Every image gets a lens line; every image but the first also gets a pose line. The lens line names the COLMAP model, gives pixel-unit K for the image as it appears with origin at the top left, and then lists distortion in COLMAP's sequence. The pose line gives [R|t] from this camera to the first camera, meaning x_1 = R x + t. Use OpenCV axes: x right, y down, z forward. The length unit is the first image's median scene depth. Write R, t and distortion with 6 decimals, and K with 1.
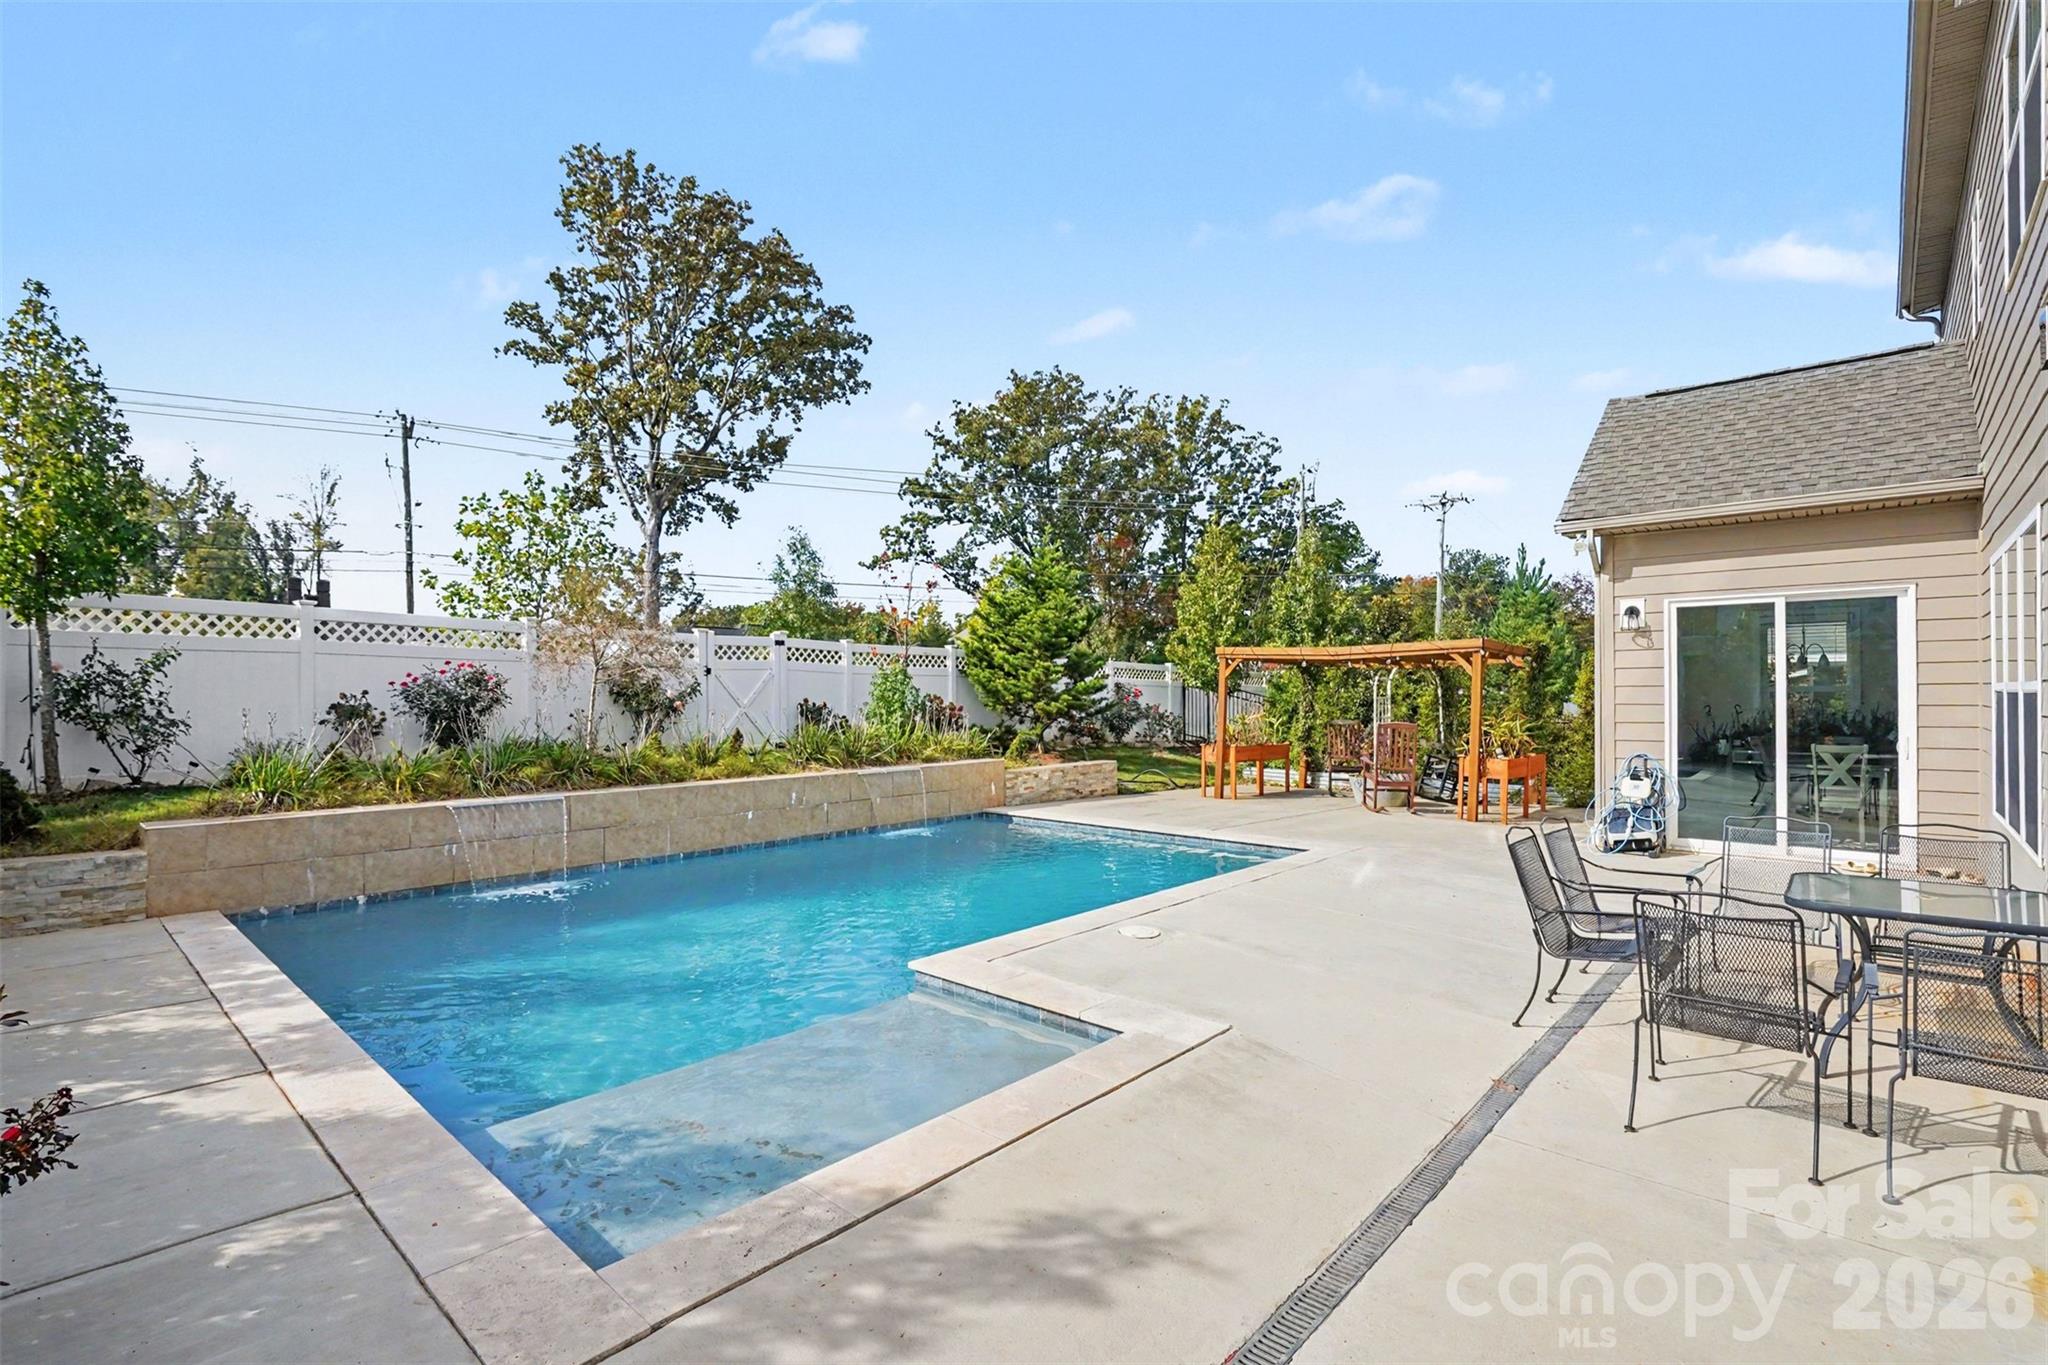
lens RADIAL K [[945.0, 0, 1029.0], [0, 945.0, 663.3], [0, 0, 1]] dist [-0.003177, -0.000553]
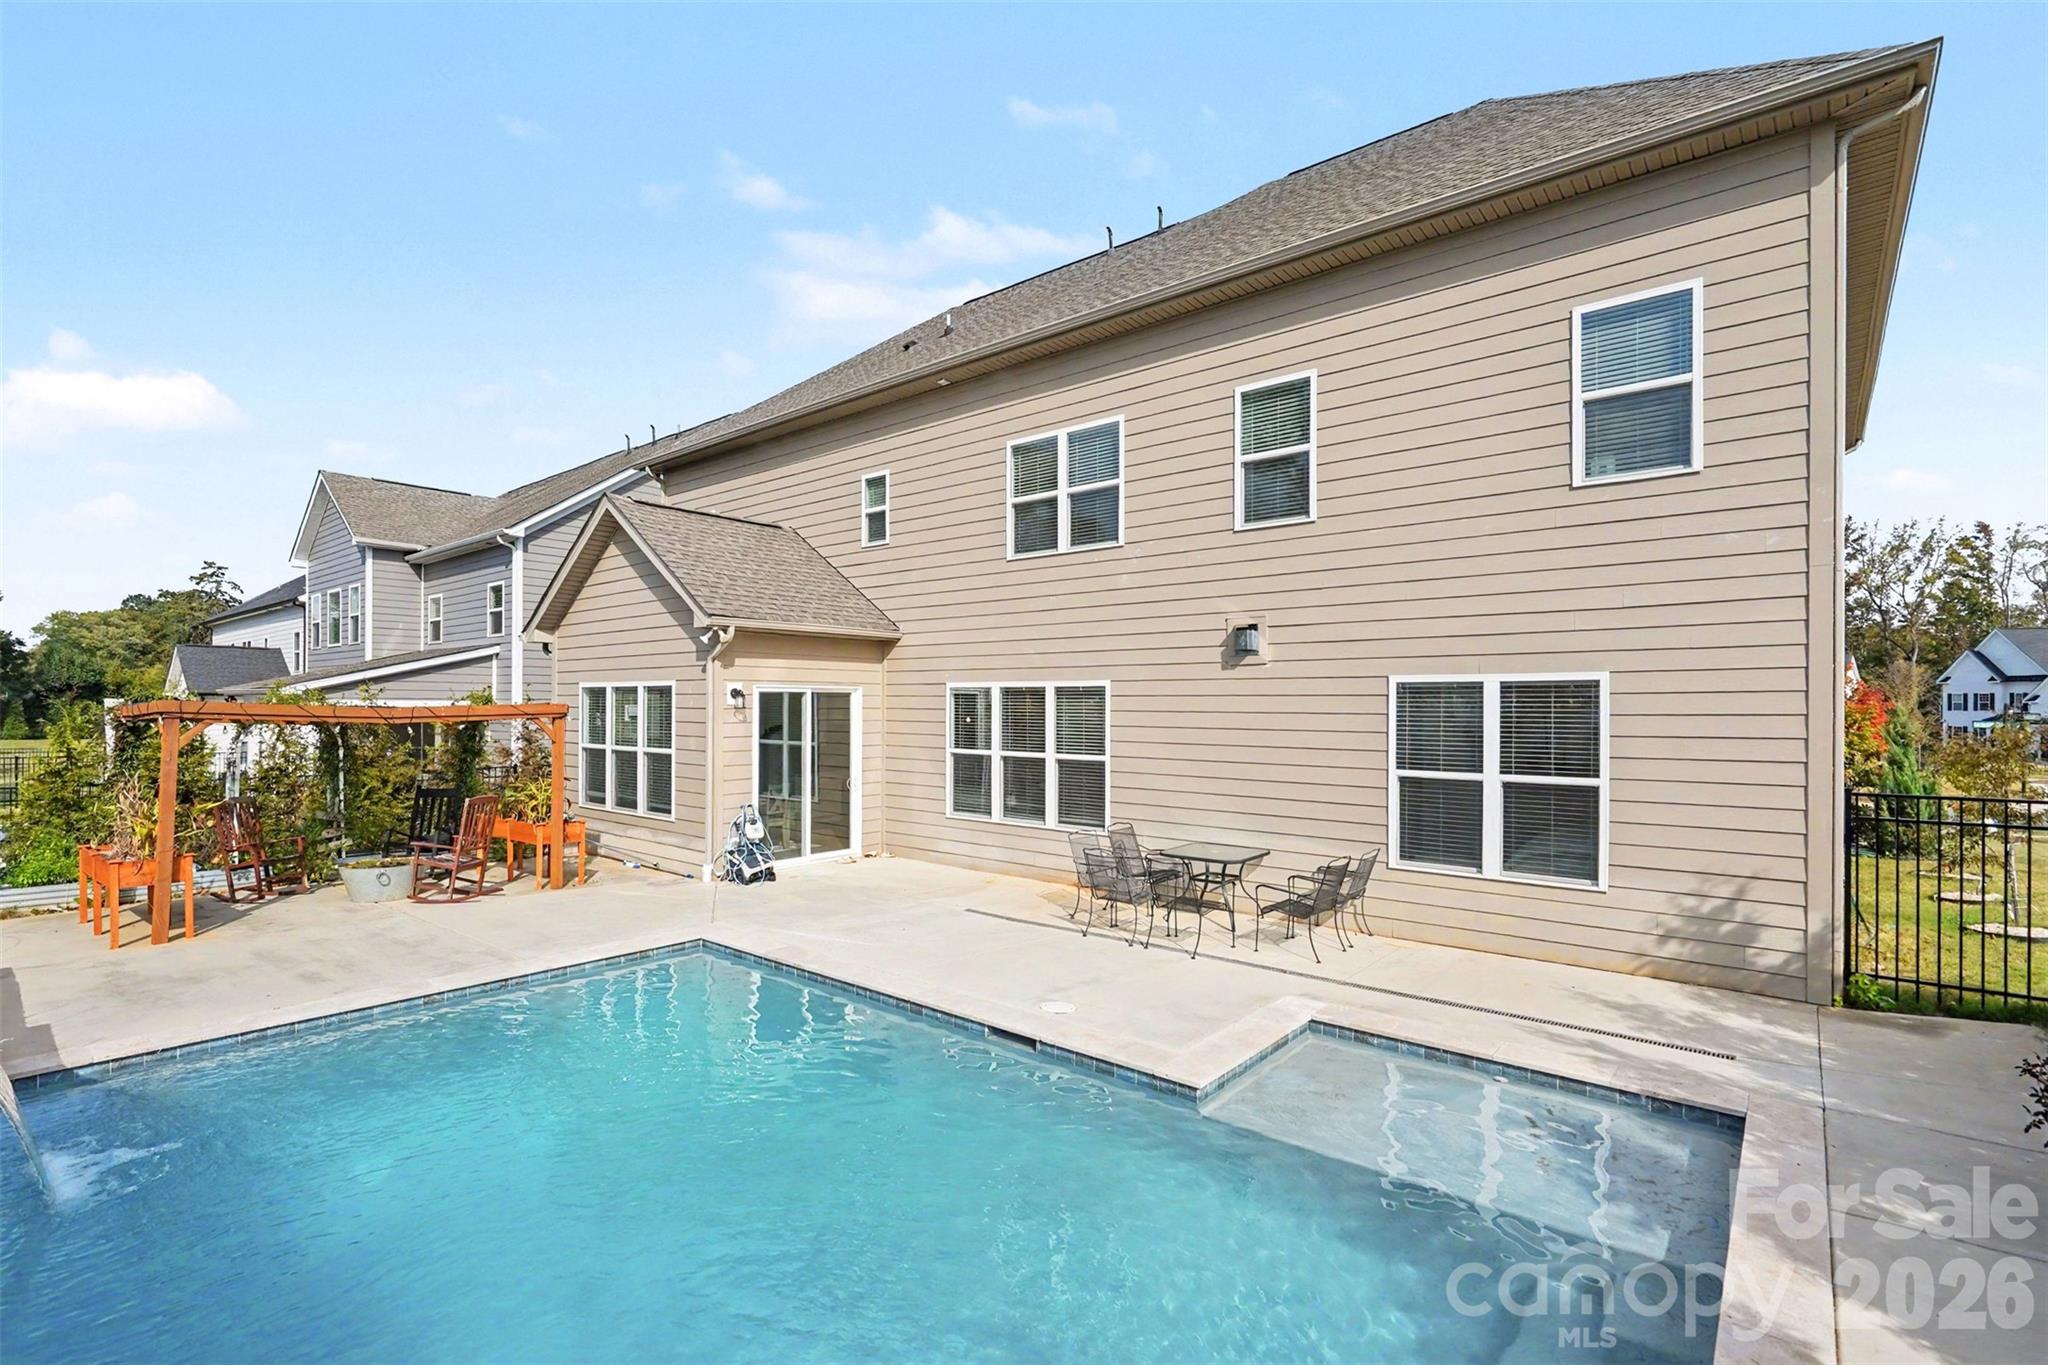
lens RADIAL K [[920.9, 0, 1027.5], [0, 920.9, 709.8], [0, 0, 1]] dist [0.016565, -0.000151]
pose [[-0.052469, -0.002149, 0.998620, -0.737308], [-0.033734, 0.999431, 0.000378, -0.056472], [-0.998053, -0.033668, -0.052511, 0.825604]]
